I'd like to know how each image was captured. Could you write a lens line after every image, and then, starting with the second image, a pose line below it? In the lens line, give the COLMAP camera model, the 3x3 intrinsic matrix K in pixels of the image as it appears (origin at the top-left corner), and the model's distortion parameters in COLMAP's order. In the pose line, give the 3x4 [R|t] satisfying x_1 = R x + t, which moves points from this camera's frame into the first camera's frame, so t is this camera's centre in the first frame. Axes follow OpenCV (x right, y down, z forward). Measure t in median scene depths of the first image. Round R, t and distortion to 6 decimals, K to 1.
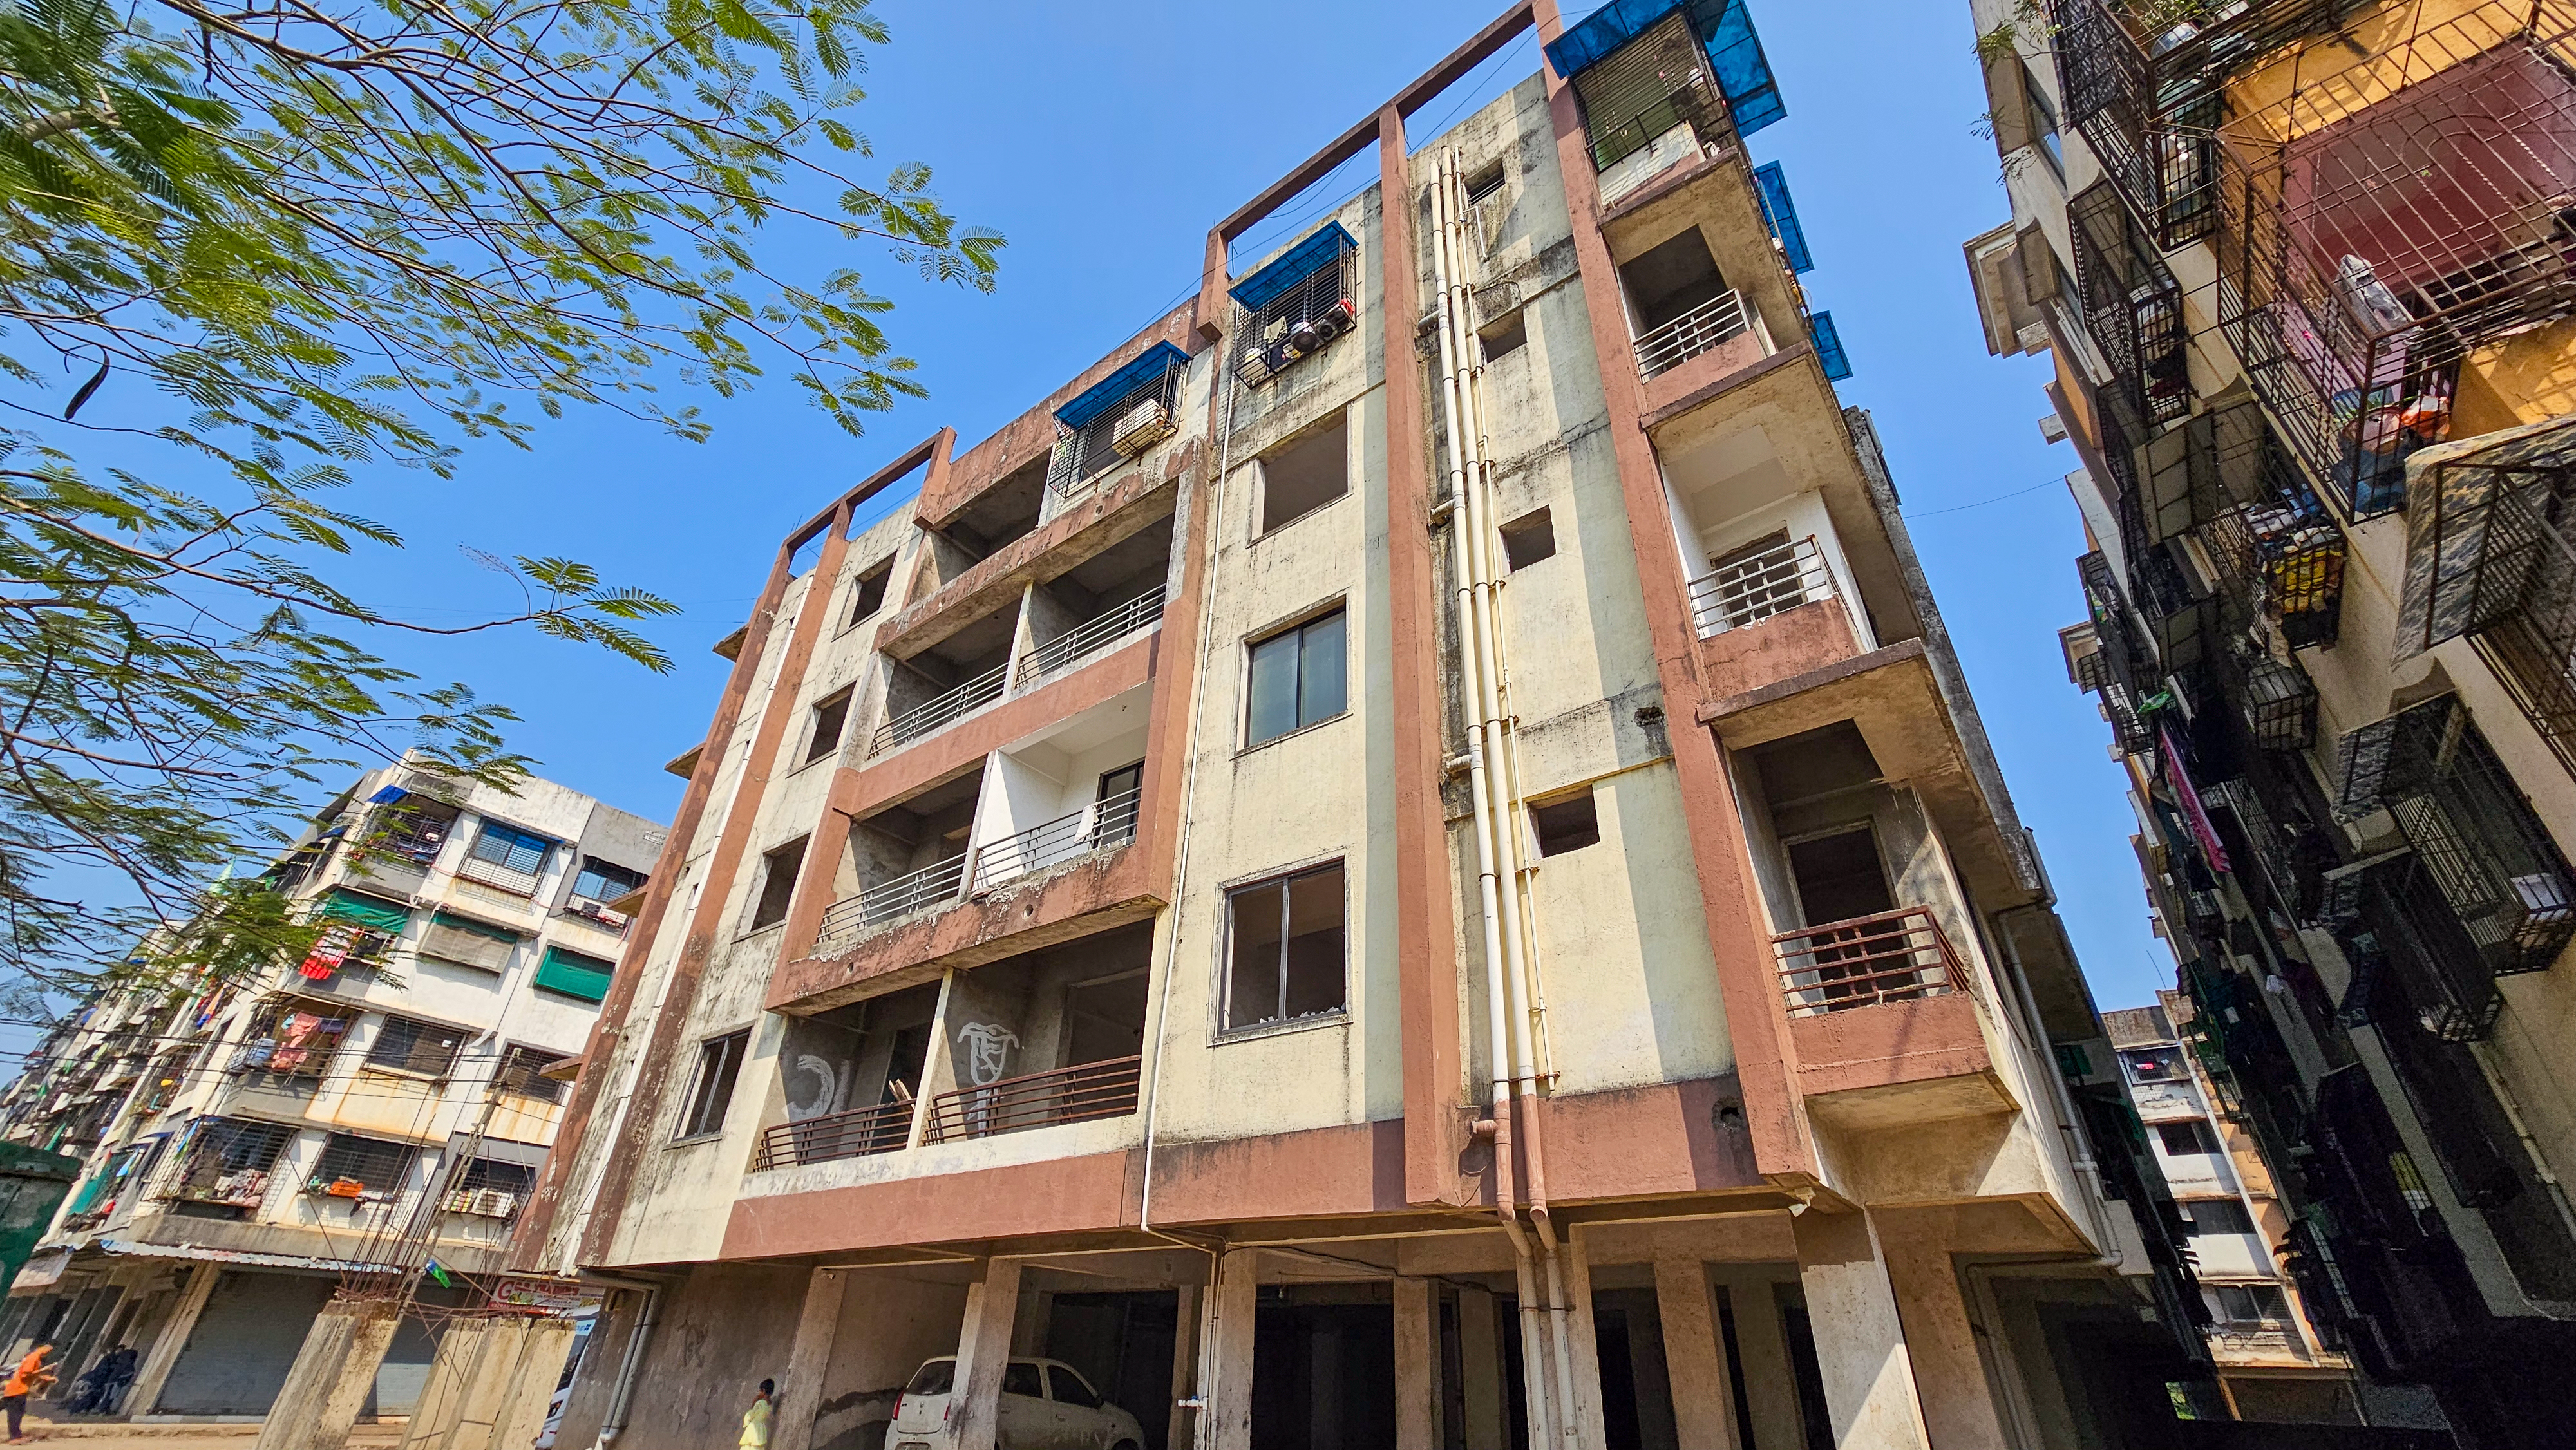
lens RADIAL K [[1033.5, 0, 1286.5], [0, 1033.5, 720.7], [0, 0, 1]] dist [0.001103, 0.000081]
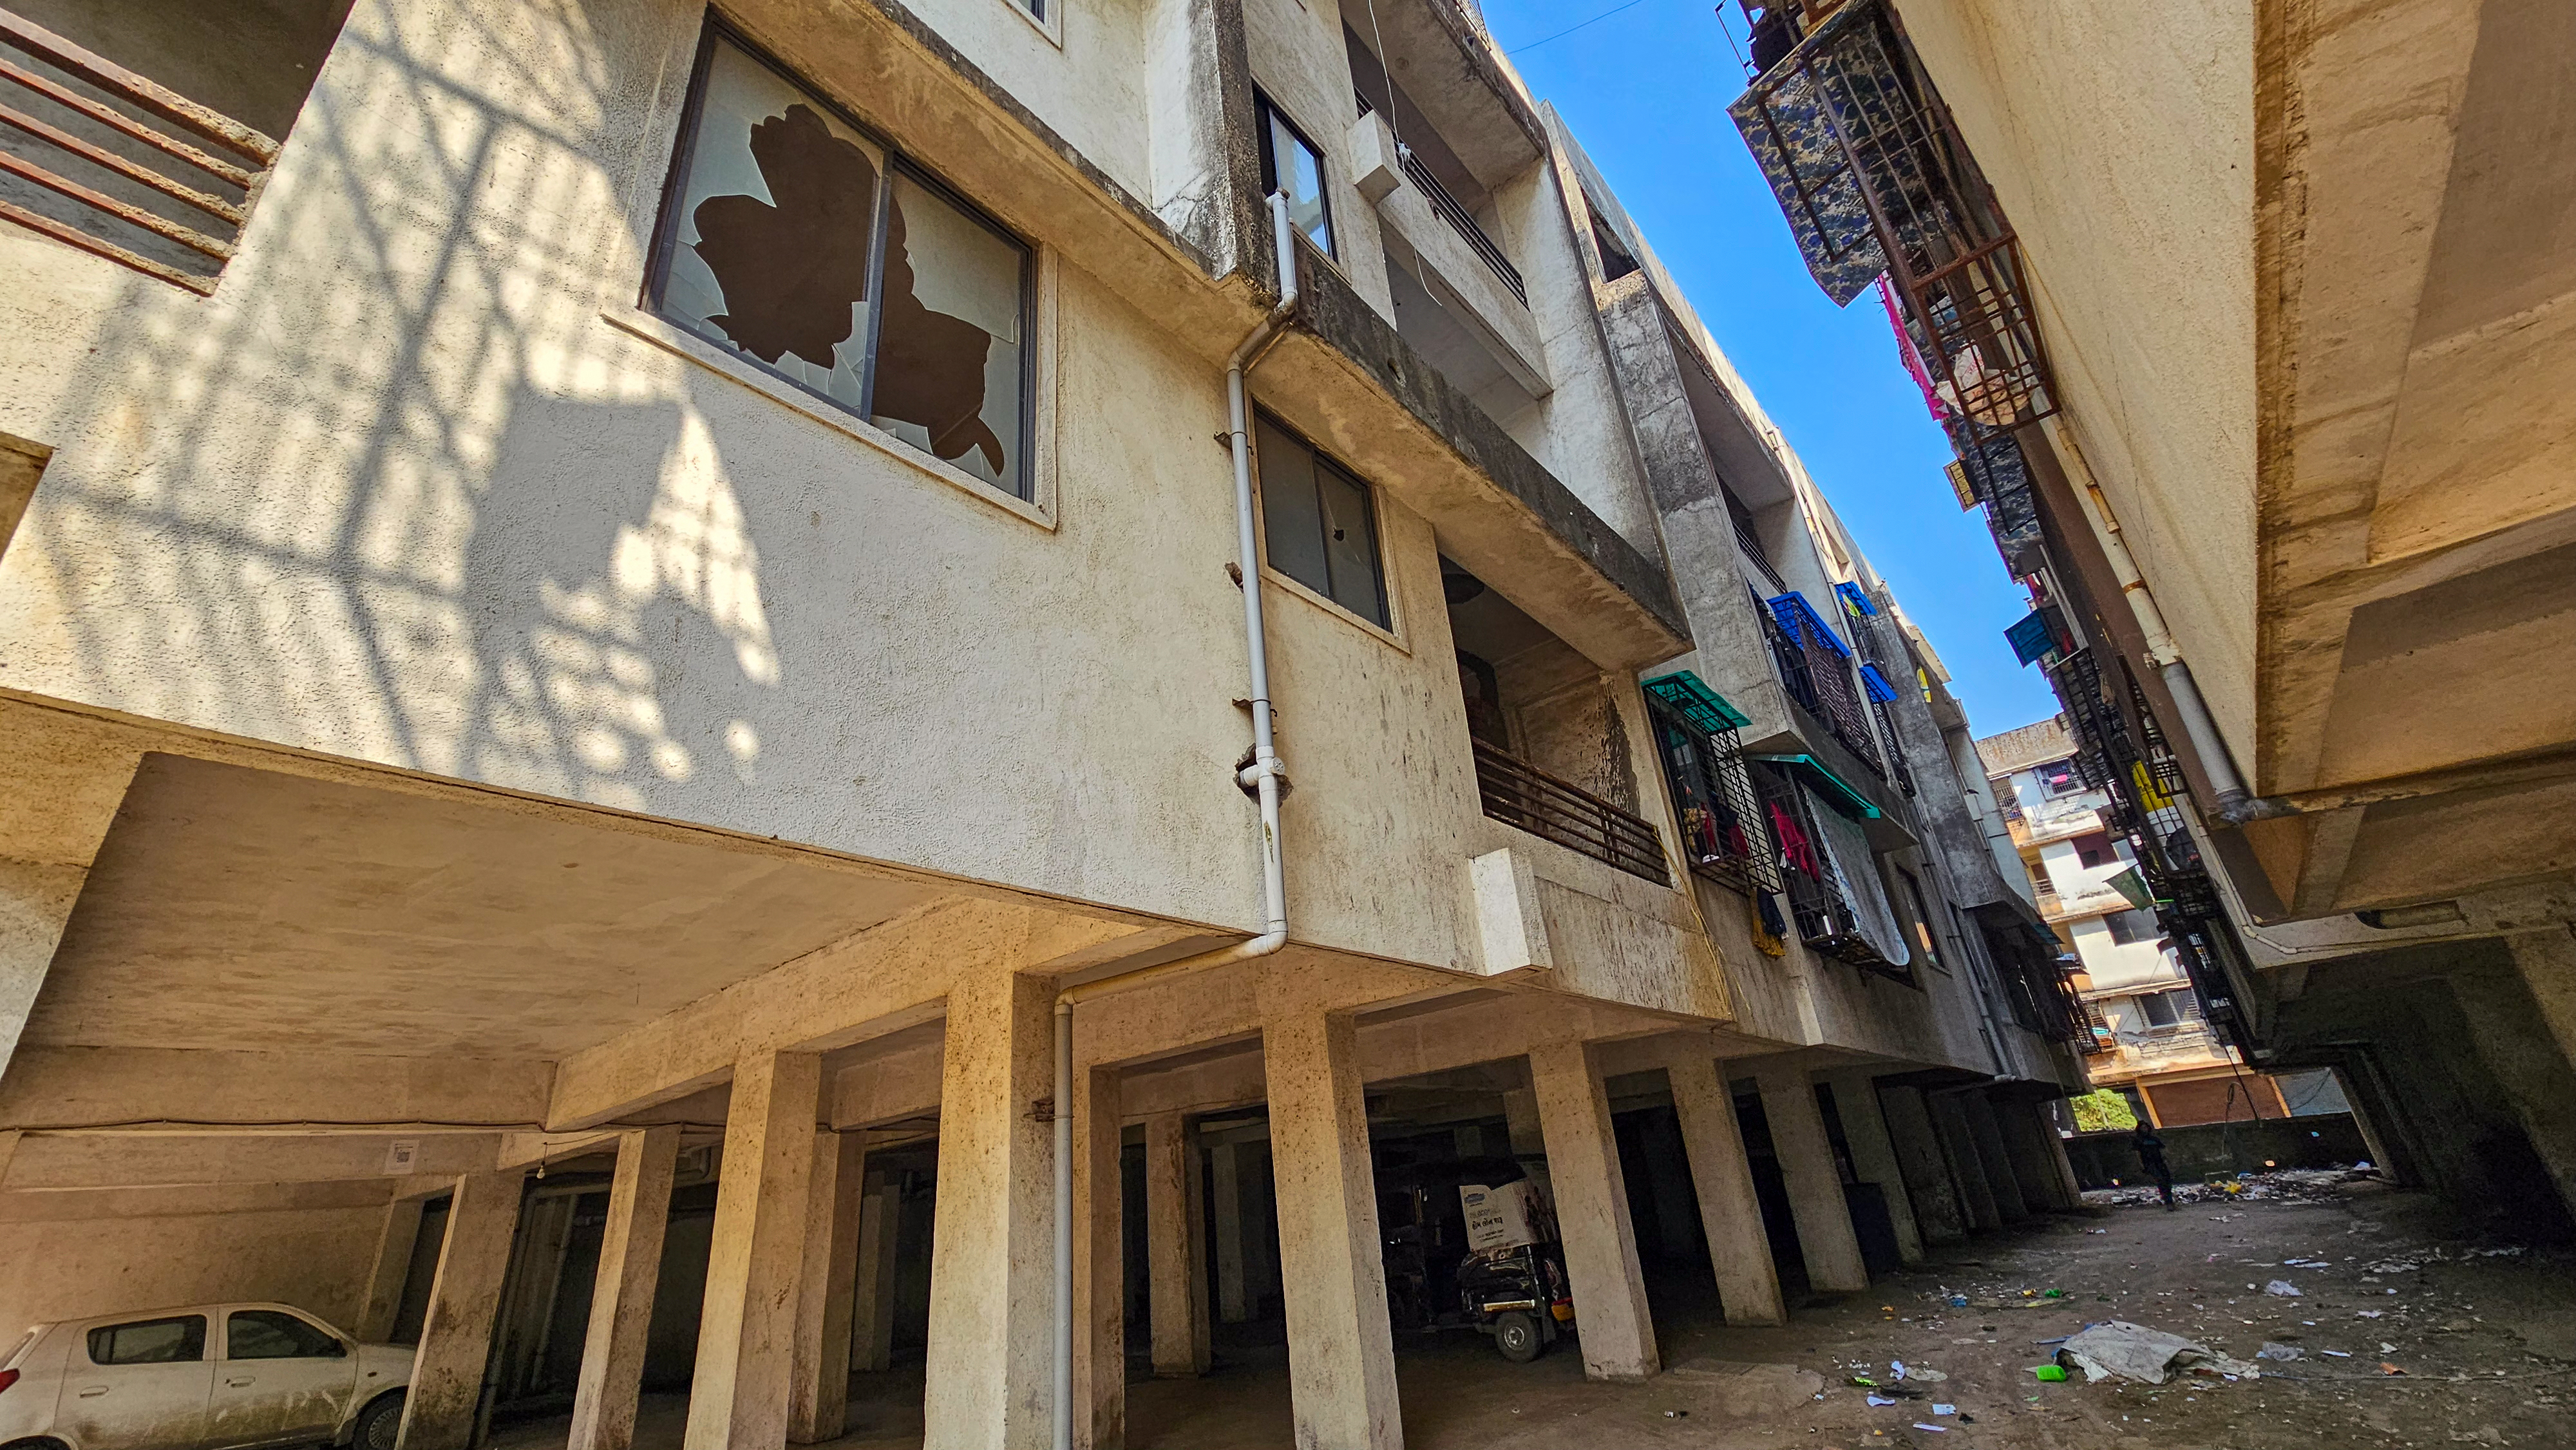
lens RADIAL K [[1033.5, 0, 1286.5], [0, 1033.5, 720.7], [0, 0, 1]] dist [0.001103, 0.000081]
pose [[0.990976, -0.133901, -0.006160, 0.539051], [0.133542, 0.982260, 0.131649, 0.233801], [-0.011577, -0.131284, 0.991277, 0.350078]]
